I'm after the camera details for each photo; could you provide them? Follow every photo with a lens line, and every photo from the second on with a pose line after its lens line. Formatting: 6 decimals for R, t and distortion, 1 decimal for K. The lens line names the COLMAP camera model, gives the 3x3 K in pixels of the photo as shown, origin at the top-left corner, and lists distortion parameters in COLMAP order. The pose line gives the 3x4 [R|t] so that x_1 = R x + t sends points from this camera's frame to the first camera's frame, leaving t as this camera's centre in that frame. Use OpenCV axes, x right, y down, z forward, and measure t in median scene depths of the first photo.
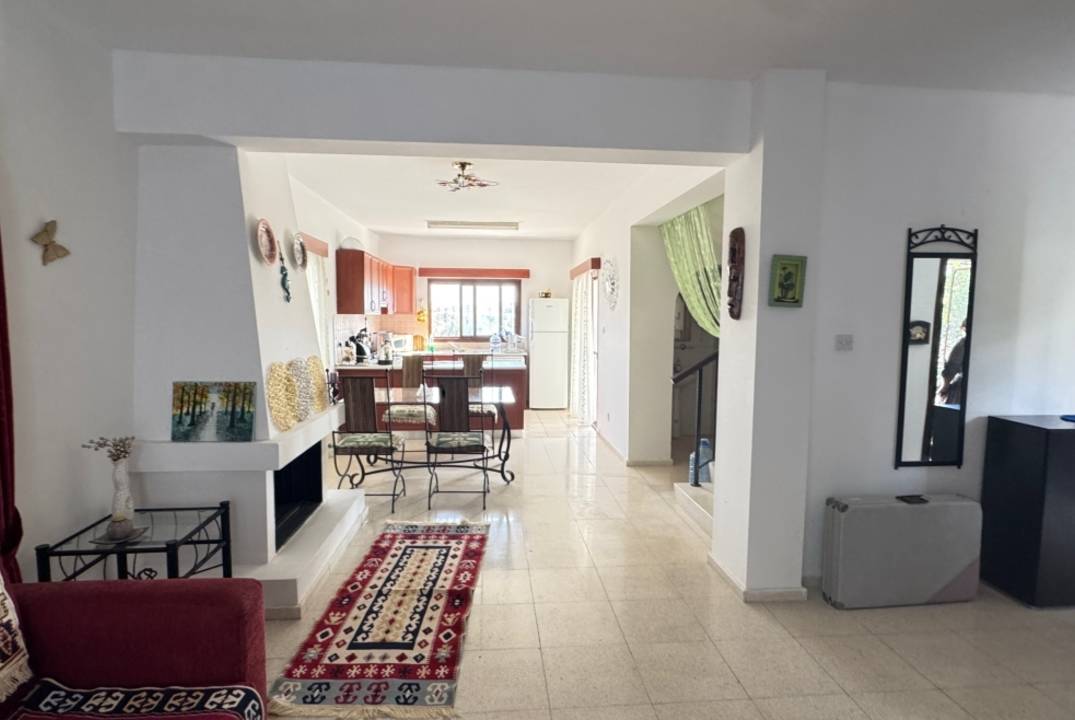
lens RADIAL K [[569.0, 0, 532.1], [0, 569.0, 362.0], [0, 0, 1]] dist [0.001157, -0.000322]
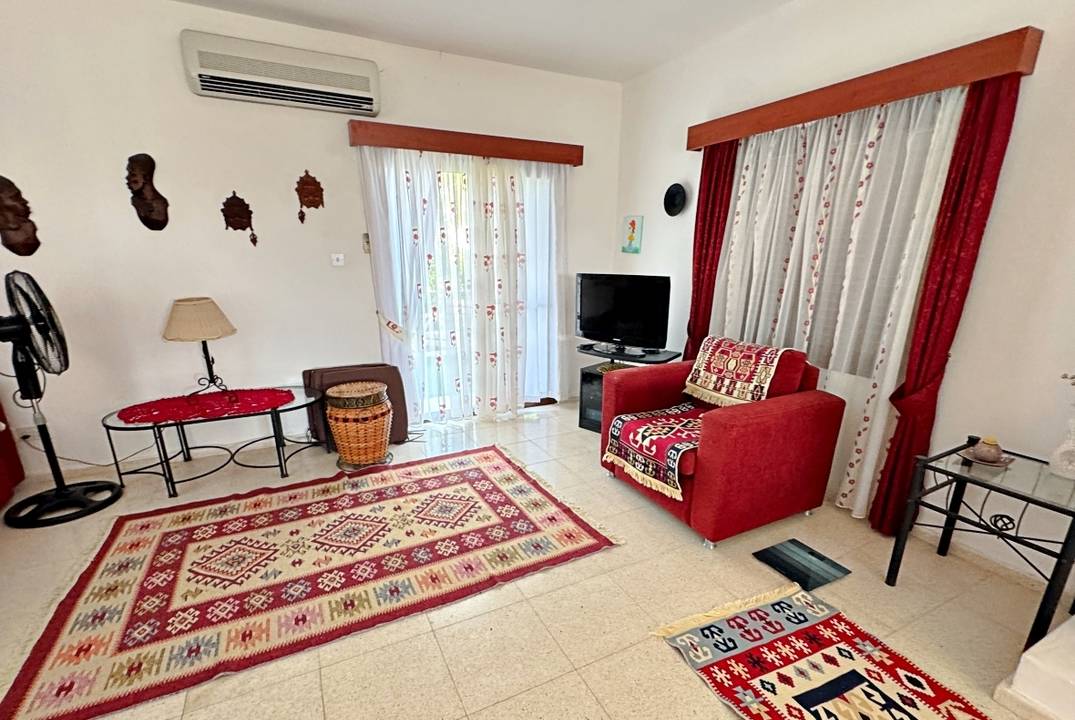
lens RADIAL K [[484.2, 0, 534.5], [0, 484.2, 402.7], [0, 0, 1]] dist [0.002021, -0.001278]
pose [[-0.925609, 0.109148, -0.362401, 0.257196], [-0.036661, 0.927156, 0.372879, -0.061120], [0.376701, 0.358426, -0.854182, 1.156294]]
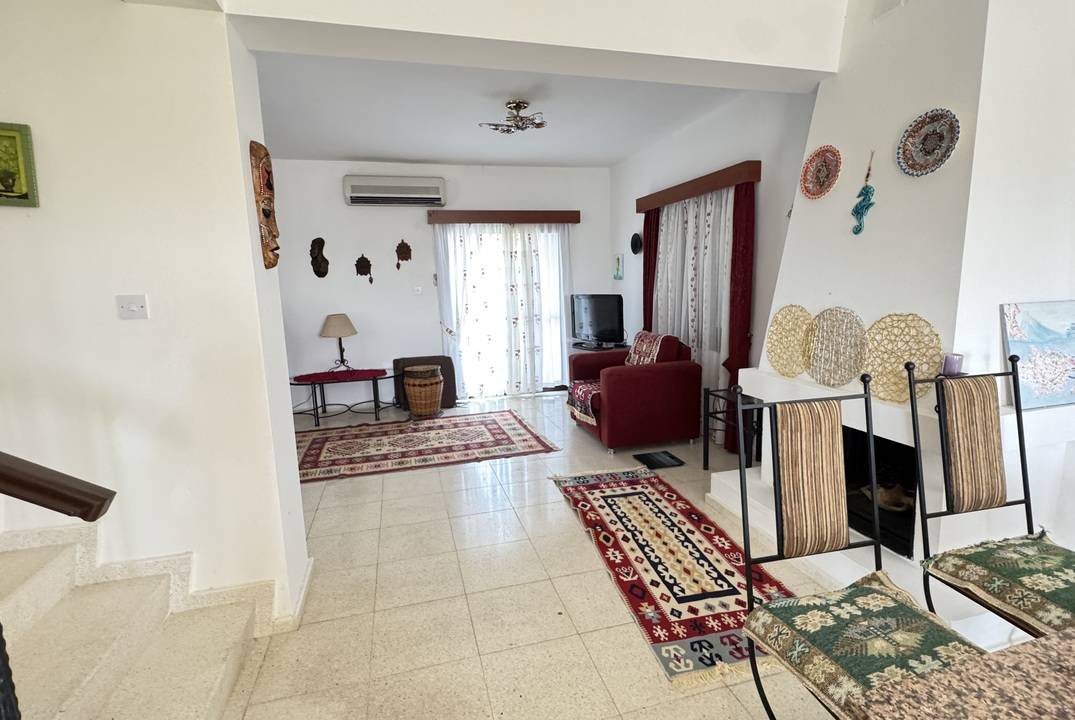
lens RADIAL K [[512.3, 0, 535.2], [0, 512.3, 359.4], [0, 0, 1]] dist [-0.002428, -0.000081]
pose [[-0.982288, 0.057098, -0.178465, 0.152496], [0.013930, 0.972057, 0.234330, -0.131192], [0.186858, 0.227694, -0.955636, 1.947514]]
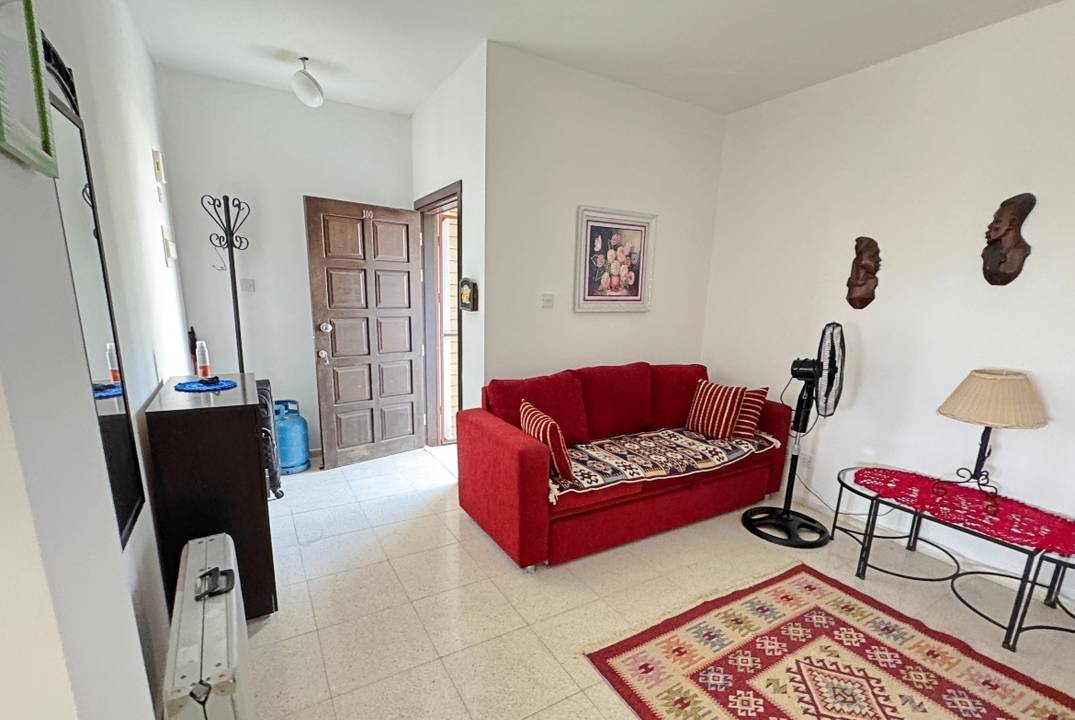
lens RADIAL K [[484.2, 0, 533.6], [0, 484.2, 402.4], [0, 0, 1]] dist [0.002021, -0.001278]
pose [[-0.440455, -0.219986, 0.870406, 0.164282], [0.050072, 0.961986, 0.268470, -0.057429], [-0.896377, 0.161832, -0.412696, 0.936122]]
